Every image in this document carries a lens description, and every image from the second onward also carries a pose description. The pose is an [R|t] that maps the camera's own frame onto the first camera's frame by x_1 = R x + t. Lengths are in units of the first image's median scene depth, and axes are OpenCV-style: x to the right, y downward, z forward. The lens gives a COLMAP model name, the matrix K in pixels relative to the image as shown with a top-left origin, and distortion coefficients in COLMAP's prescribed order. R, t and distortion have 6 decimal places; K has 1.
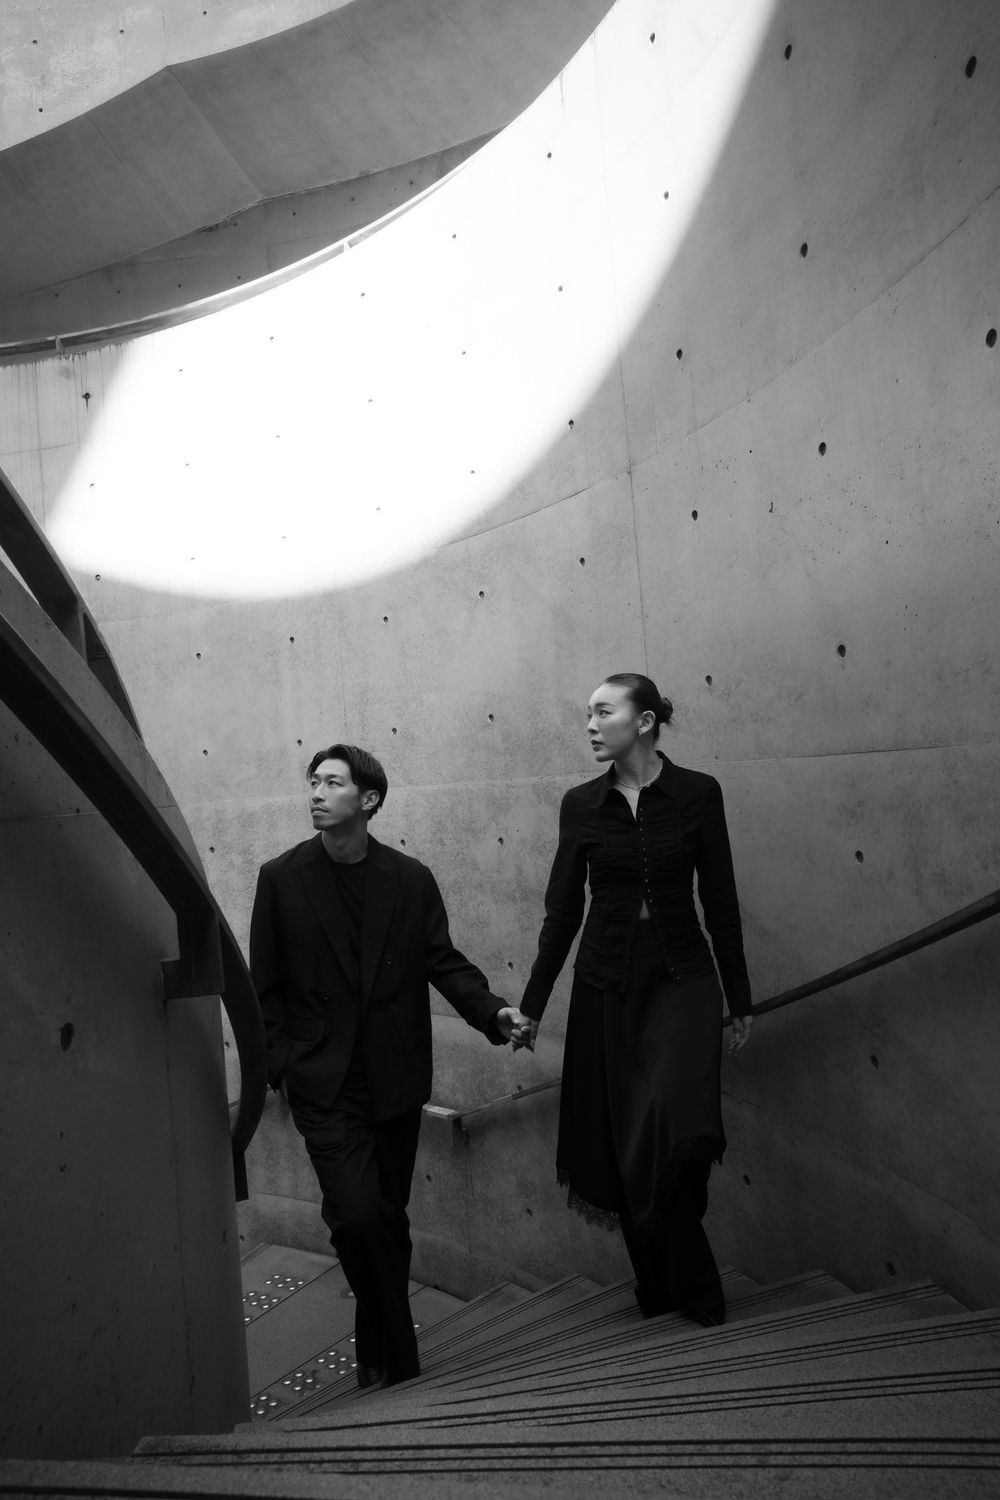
lens RADIAL K [[1014.0, 0, 494.9], [0, 1014.0, 756.4], [0, 0, 1]] dist [-0.070488, 0.082969]
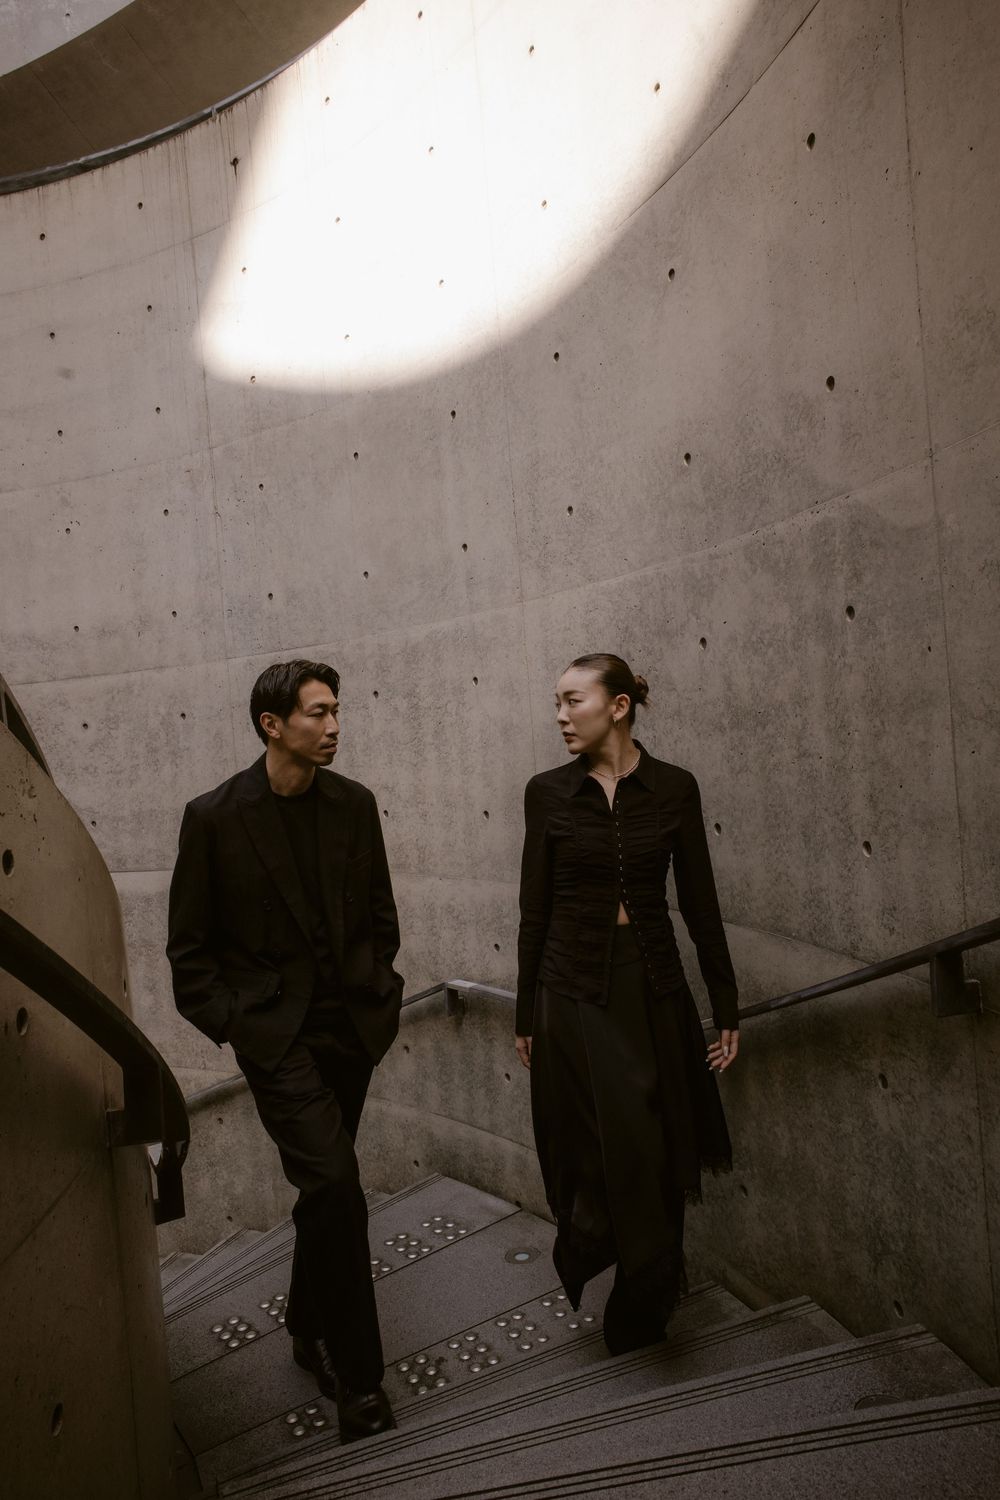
lens RADIAL K [[1014.0, 0, 491.9], [0, 1014.0, 746.9], [0, 0, 1]] dist [-0.070488, 0.082969]
pose [[0.949459, 0.003765, -0.313869, 0.084987], [0.016934, 0.997858, 0.063192, 0.110192], [0.313435, -0.065314, 0.947361, 0.326834]]
